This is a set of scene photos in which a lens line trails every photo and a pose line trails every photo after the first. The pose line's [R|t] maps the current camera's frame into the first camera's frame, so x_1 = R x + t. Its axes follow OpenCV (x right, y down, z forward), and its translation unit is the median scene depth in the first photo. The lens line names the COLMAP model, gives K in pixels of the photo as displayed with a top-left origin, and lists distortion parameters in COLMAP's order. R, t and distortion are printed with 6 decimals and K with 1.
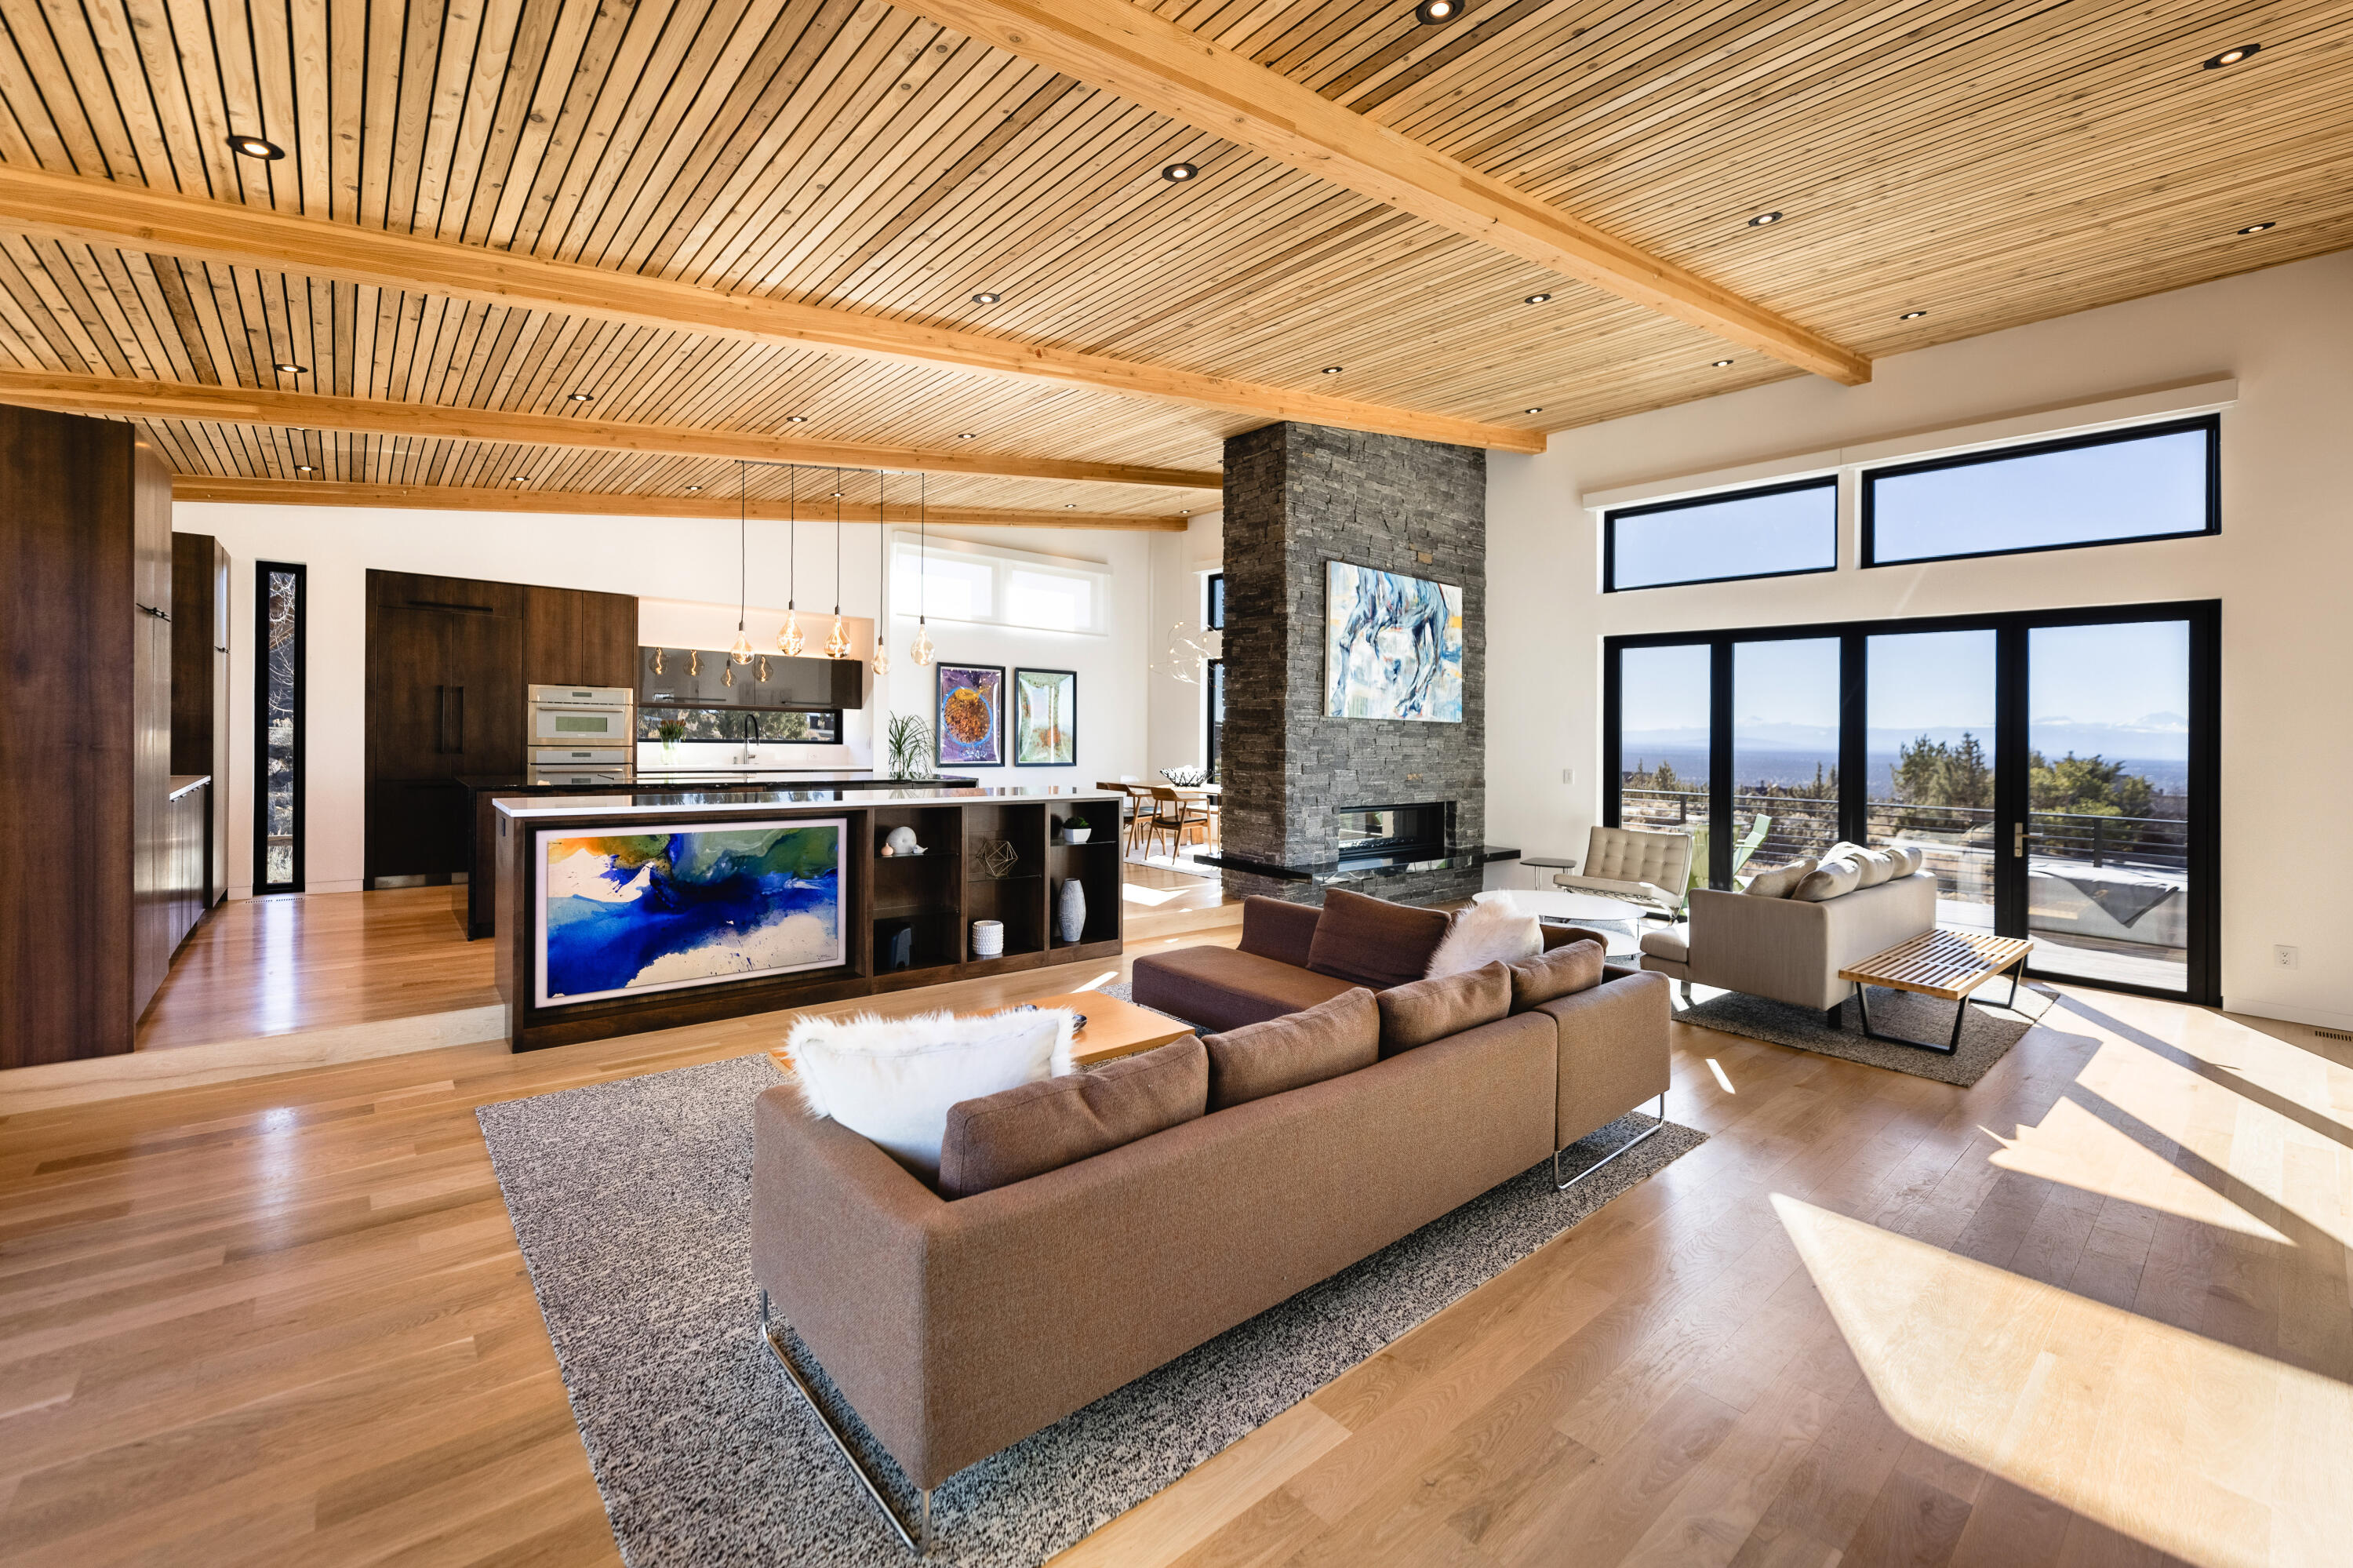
lens RADIAL K [[971.0, 0, 1115.5], [0, 971.0, 727.9], [0, 0, 1]] dist [0.001983, 0.000259]
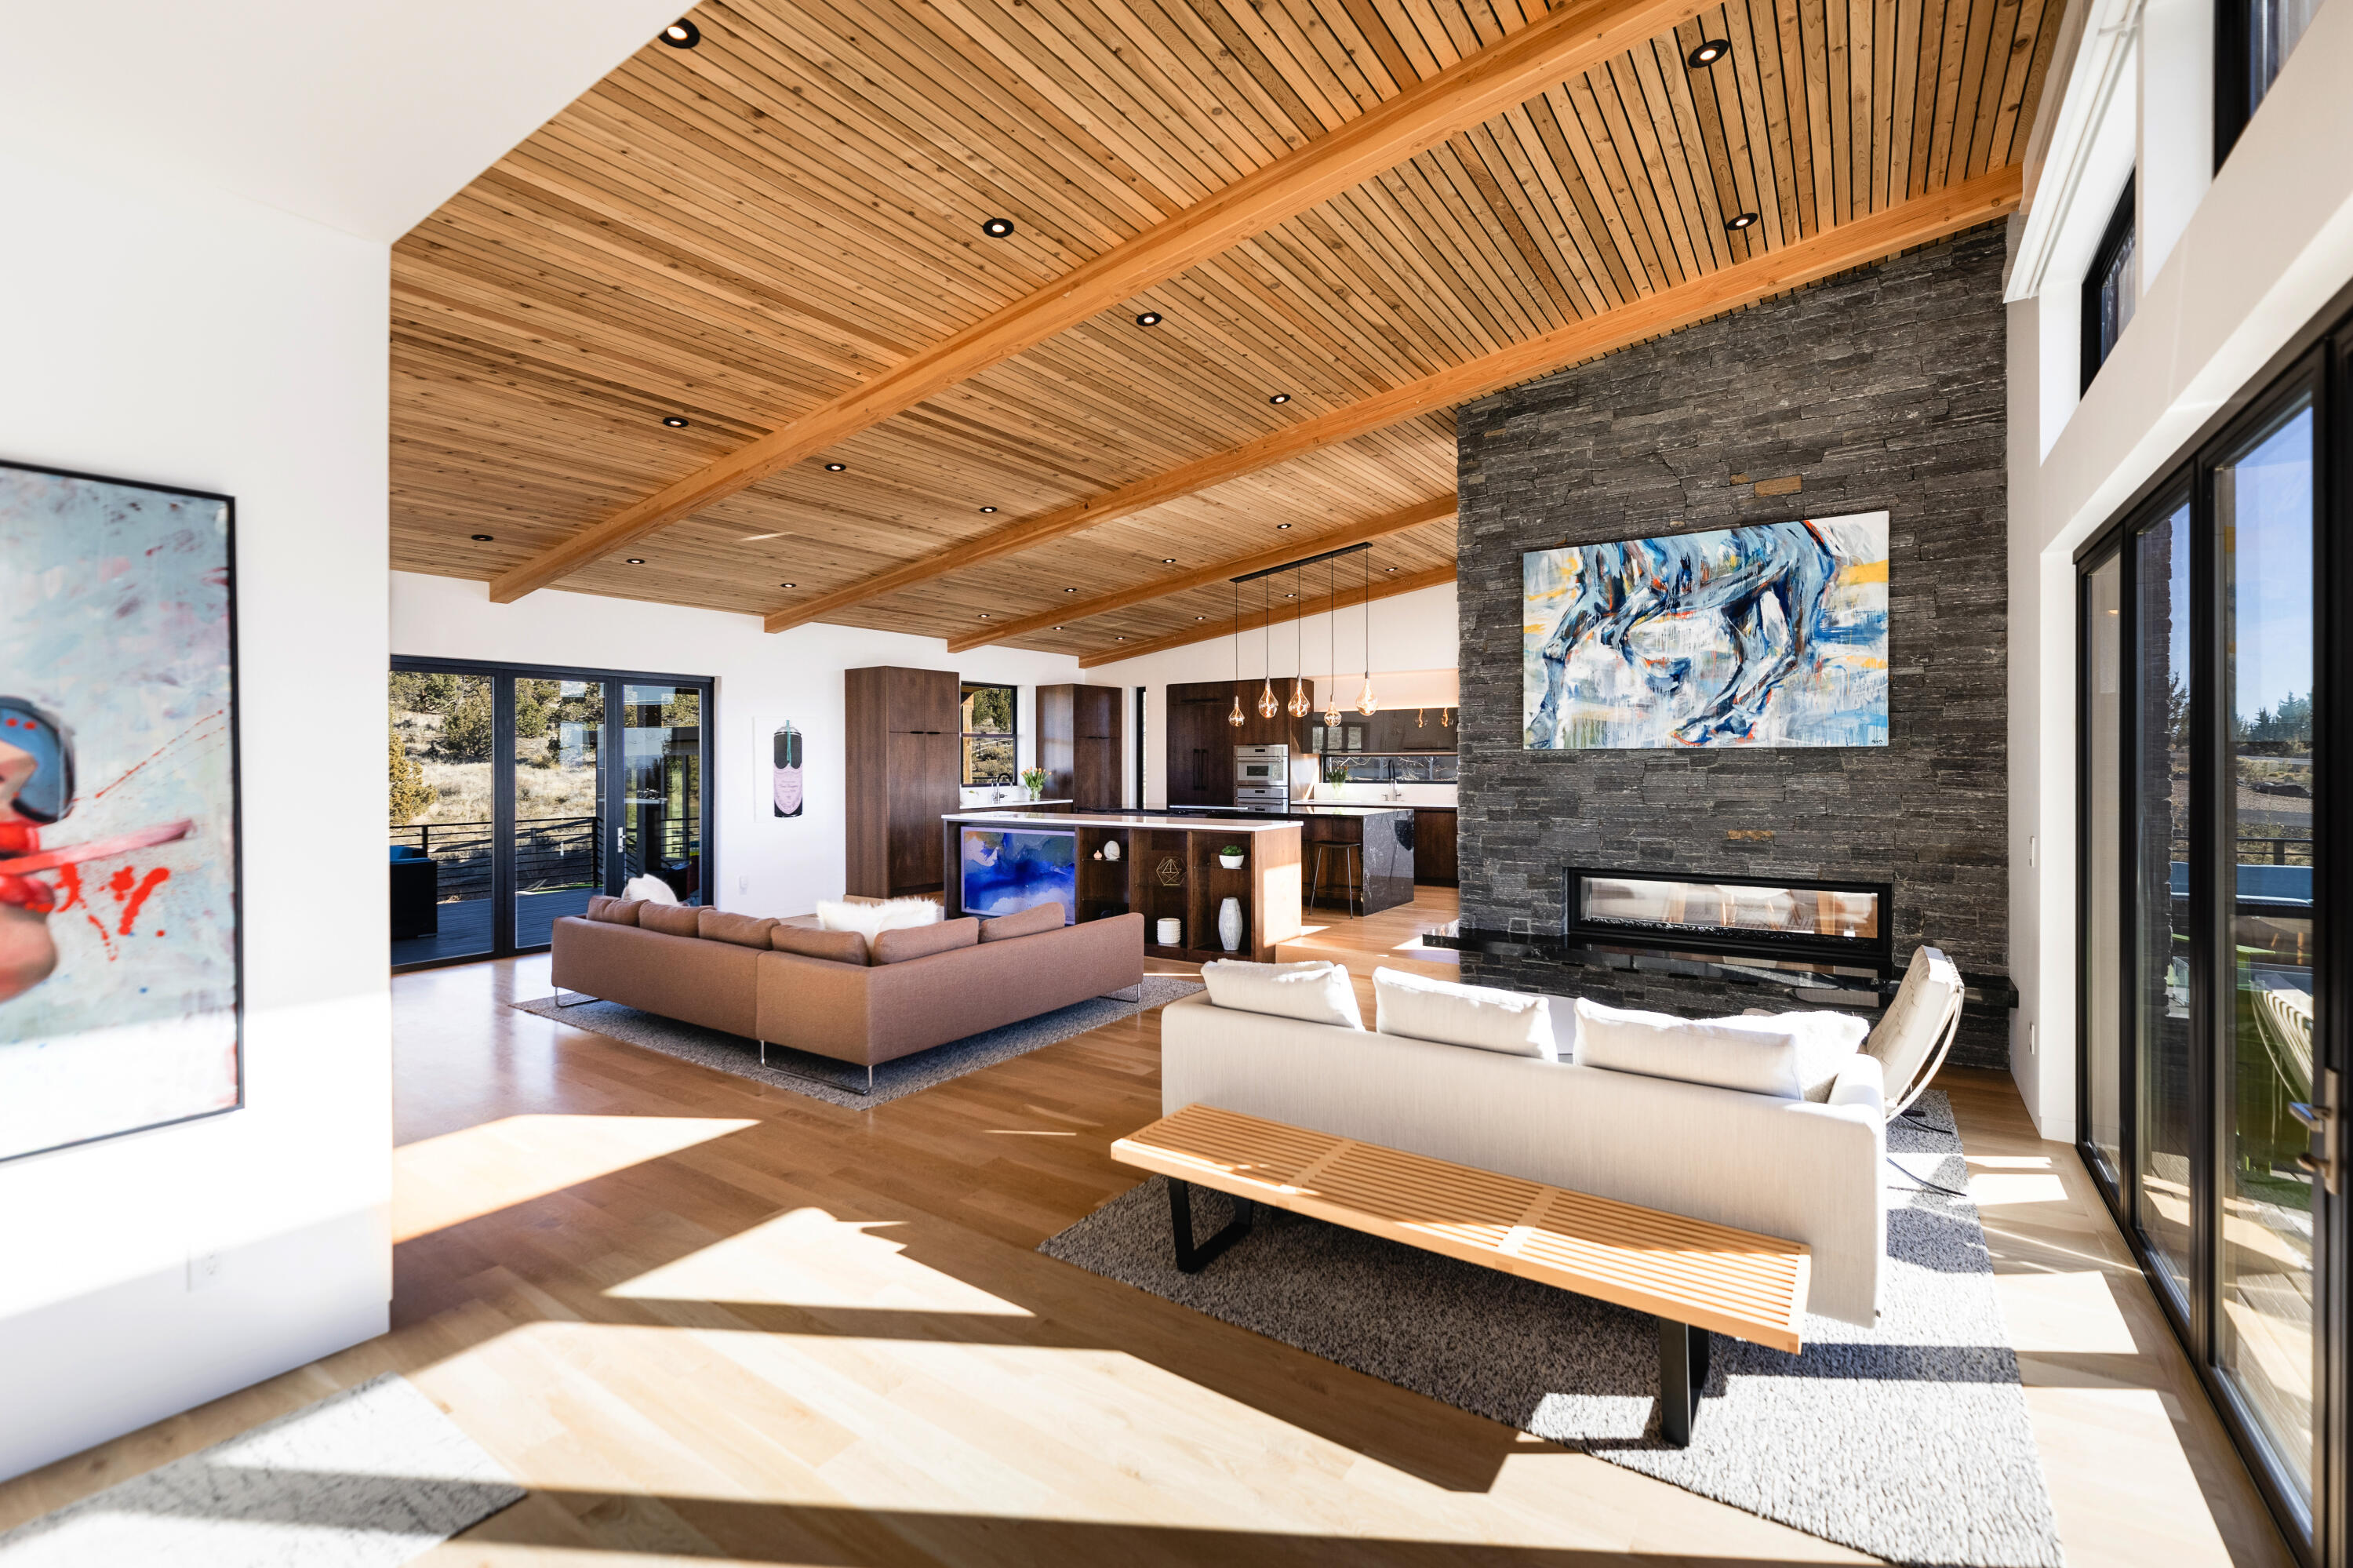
lens RADIAL K [[971.0, 0, 1175.5], [0, 971.0, 774.3], [0, 0, 1]] dist [0.001983, 0.000259]
pose [[0.286093, -0.010194, -0.958148, 0.849209], [0.015855, 0.999857, -0.005904, 0.008407], [0.958071, -0.013502, 0.286213, 0.470290]]
